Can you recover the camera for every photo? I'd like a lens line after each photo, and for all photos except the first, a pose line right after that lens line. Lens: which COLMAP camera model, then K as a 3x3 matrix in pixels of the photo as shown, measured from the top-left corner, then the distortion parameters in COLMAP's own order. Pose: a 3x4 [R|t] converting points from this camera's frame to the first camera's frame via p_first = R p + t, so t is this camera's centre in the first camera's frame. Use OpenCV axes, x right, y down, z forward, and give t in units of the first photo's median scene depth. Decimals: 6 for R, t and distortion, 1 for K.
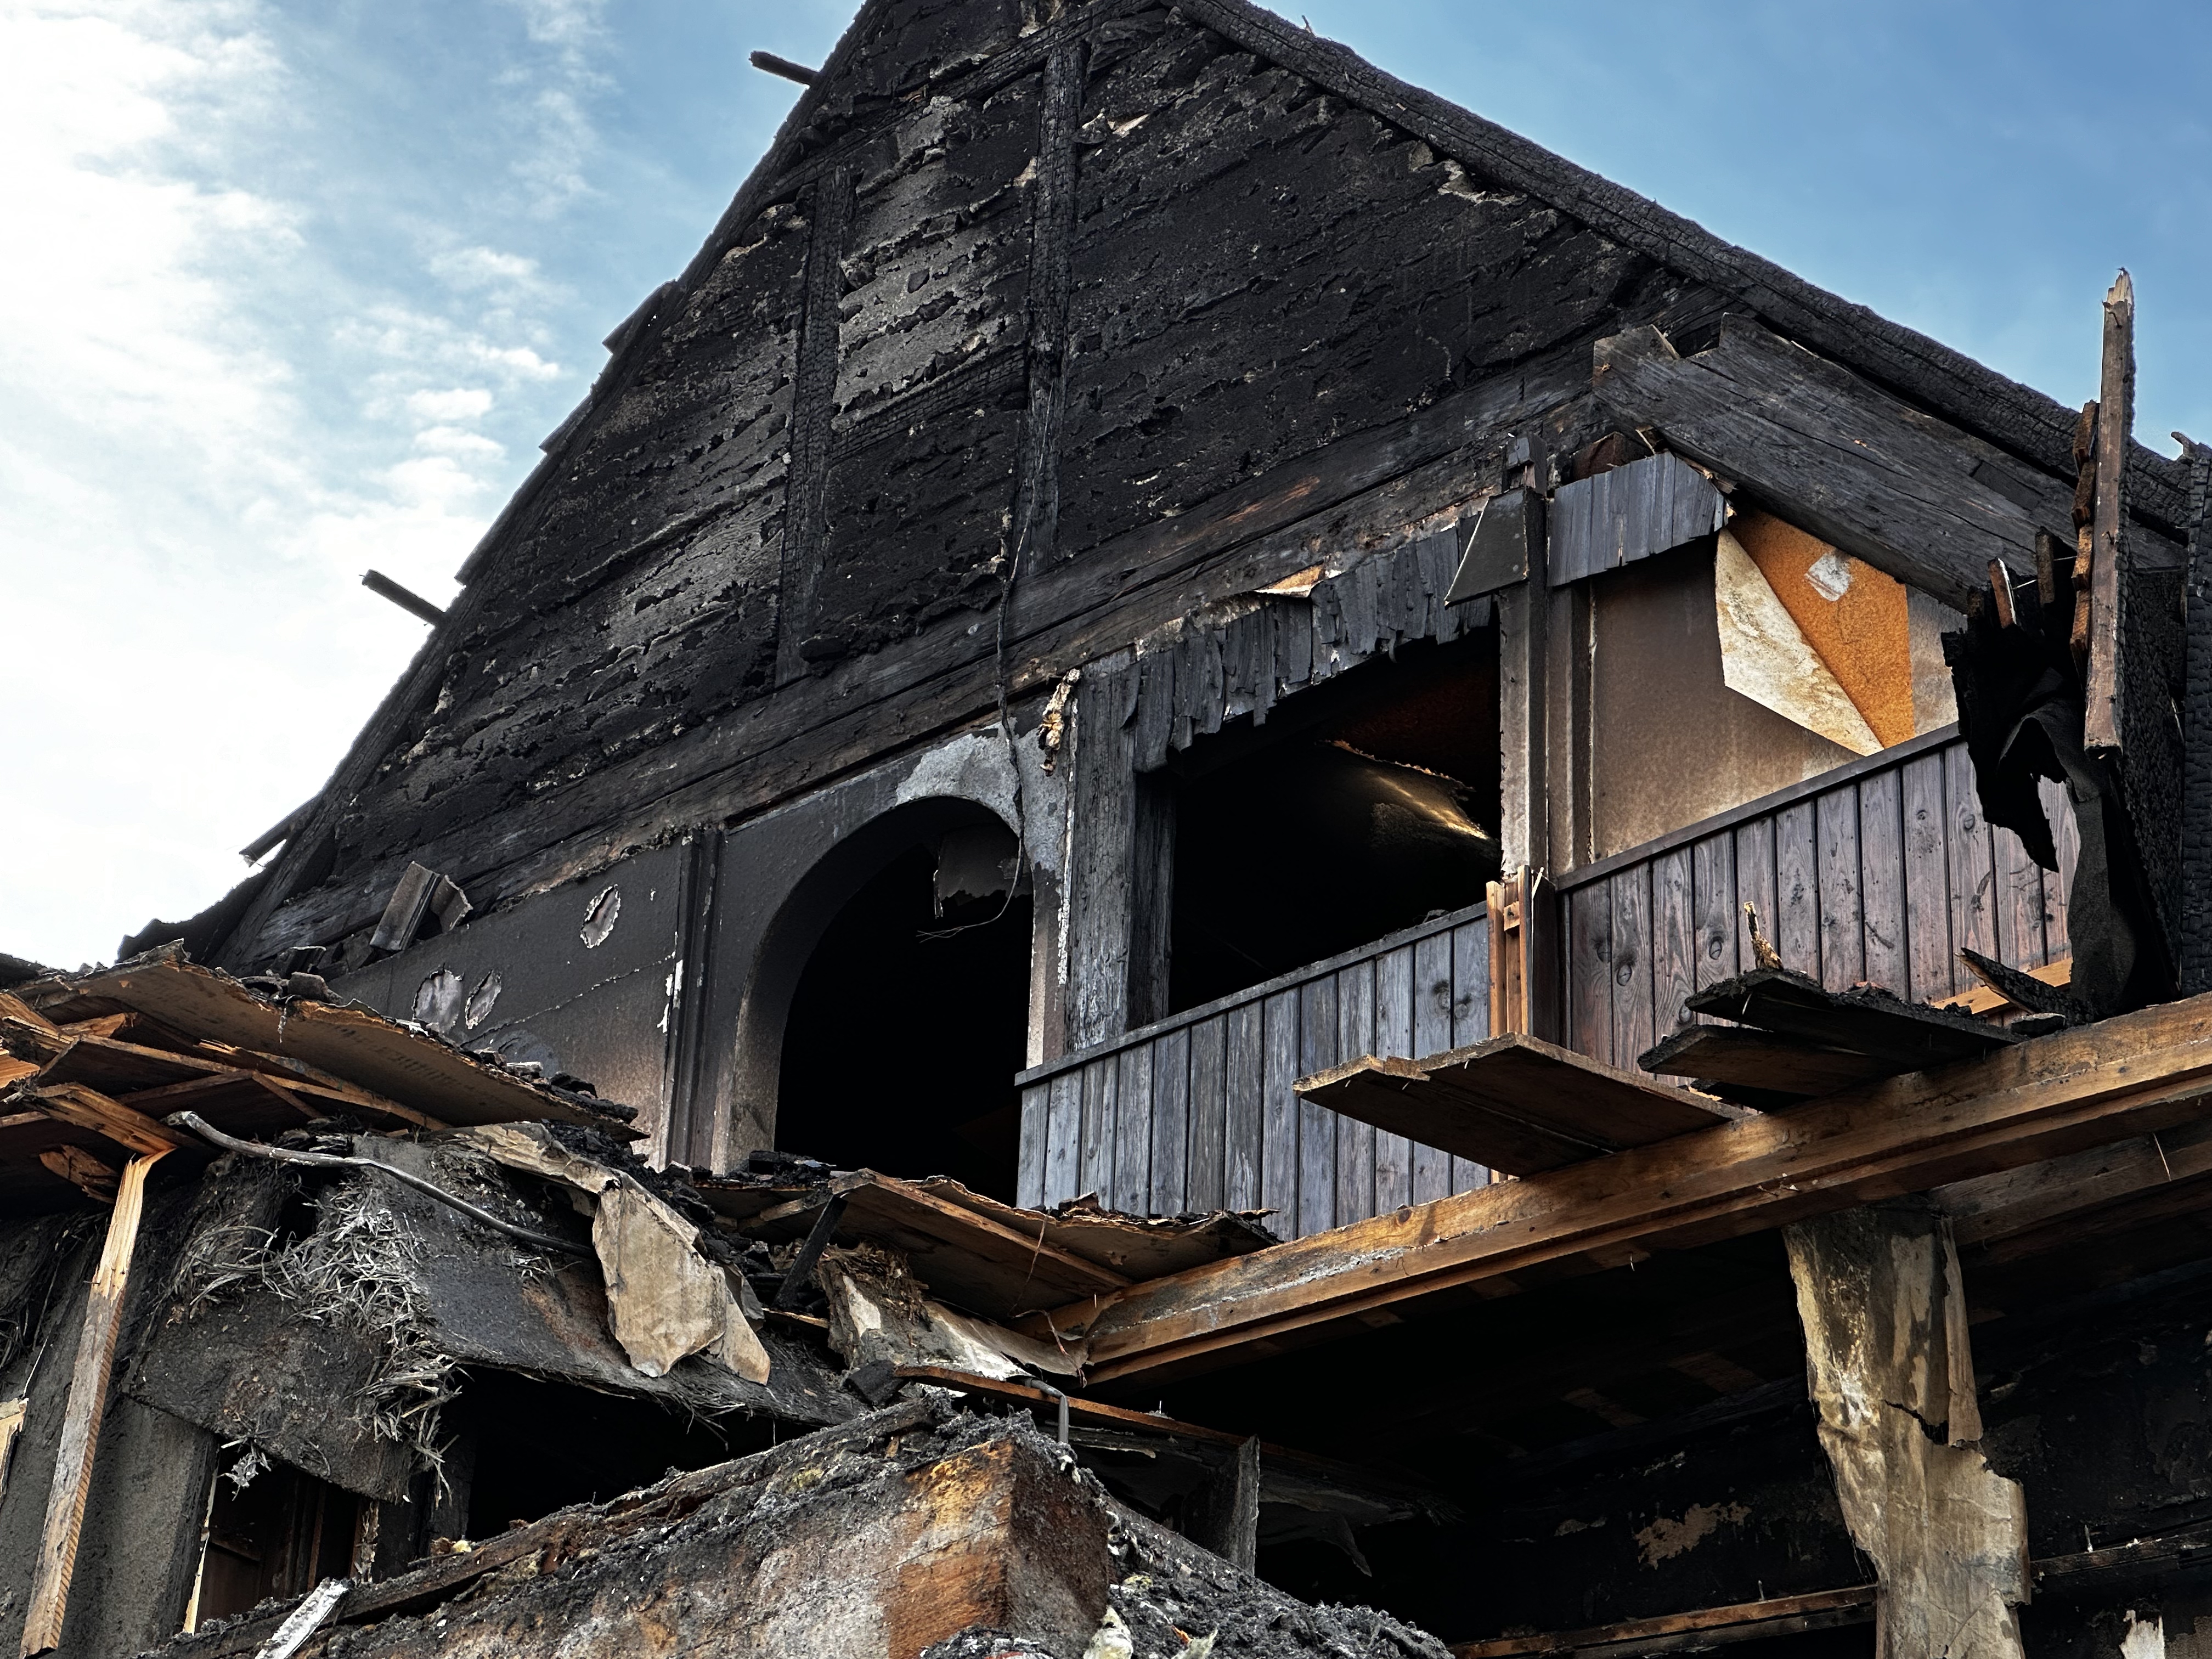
lens RADIAL K [[5437.9, 0, 1106.0], [0, 5437.9, 829.5], [0, 0, 1]] dist [-0.029194, -0.122563]
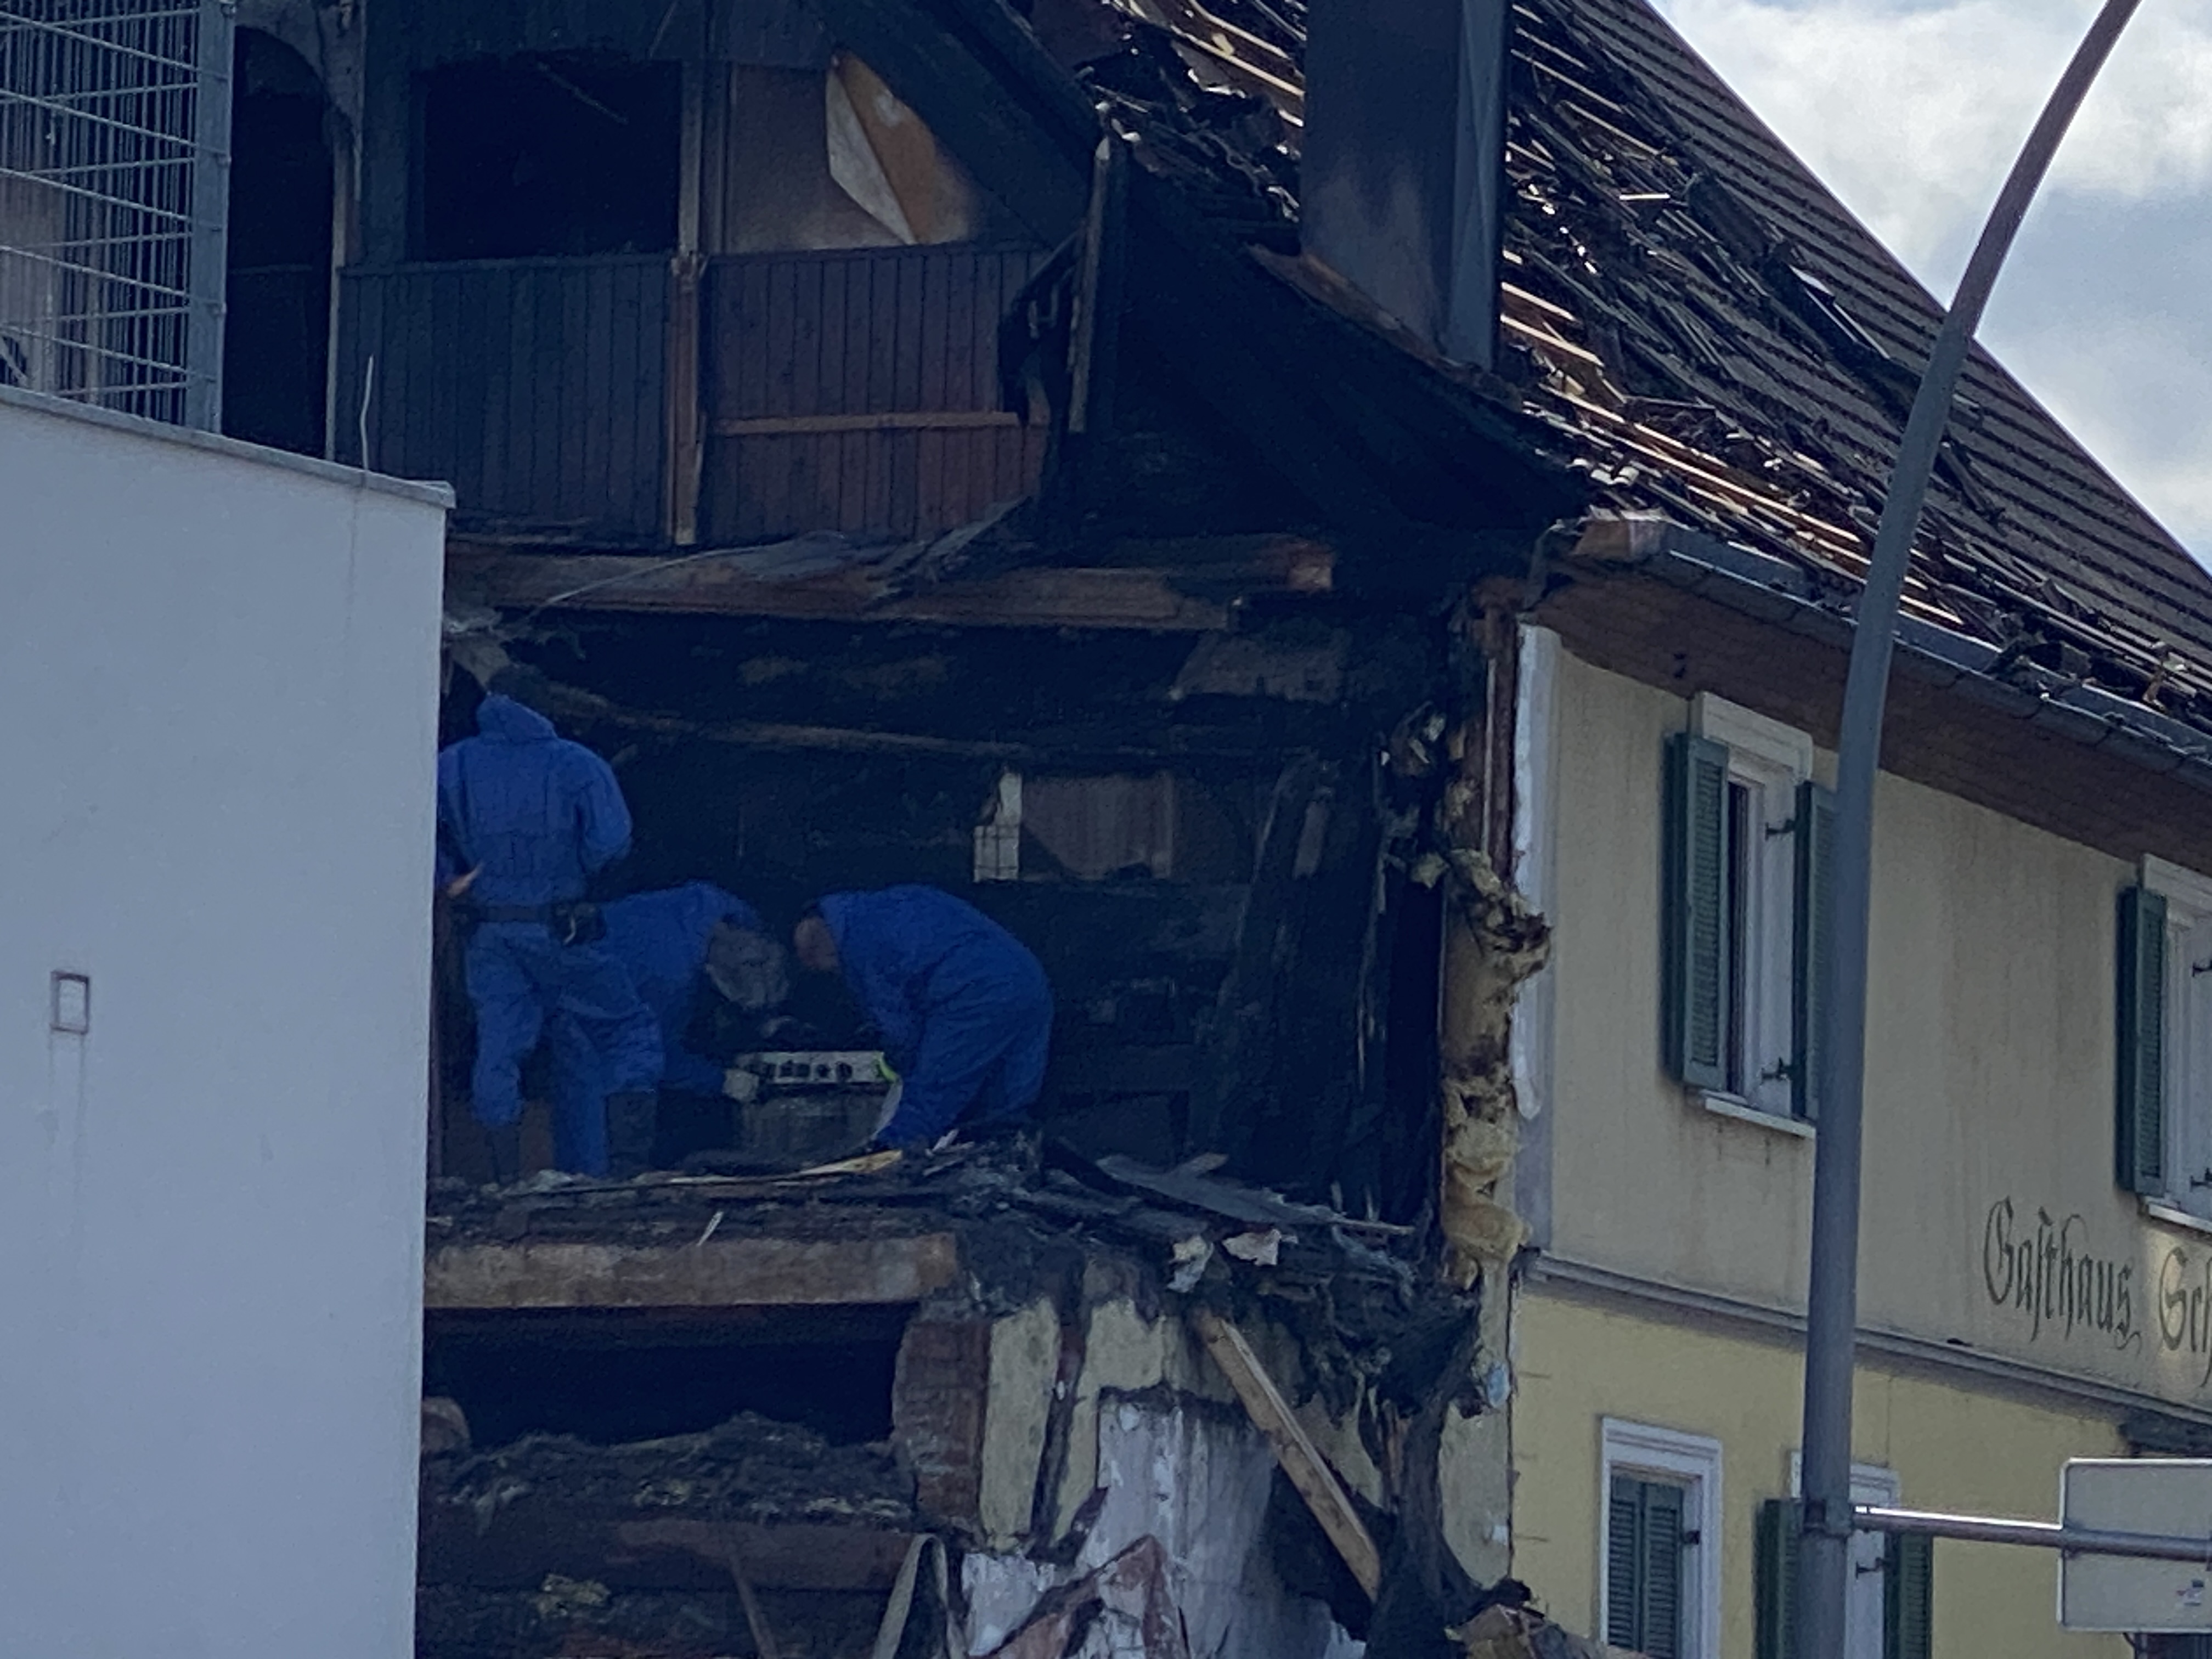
lens RADIAL K [[10471.0, 0, 1106.0], [0, 10471.0, 829.5], [0, 0, 1]] dist [0.075297, -4.137555]
pose [[0.953125, 0.017506, 0.302069, -0.802066], [-0.141456, 0.908290, 0.393700, -1.157801], [-0.267474, -0.417975, 0.868190, -2.002745]]
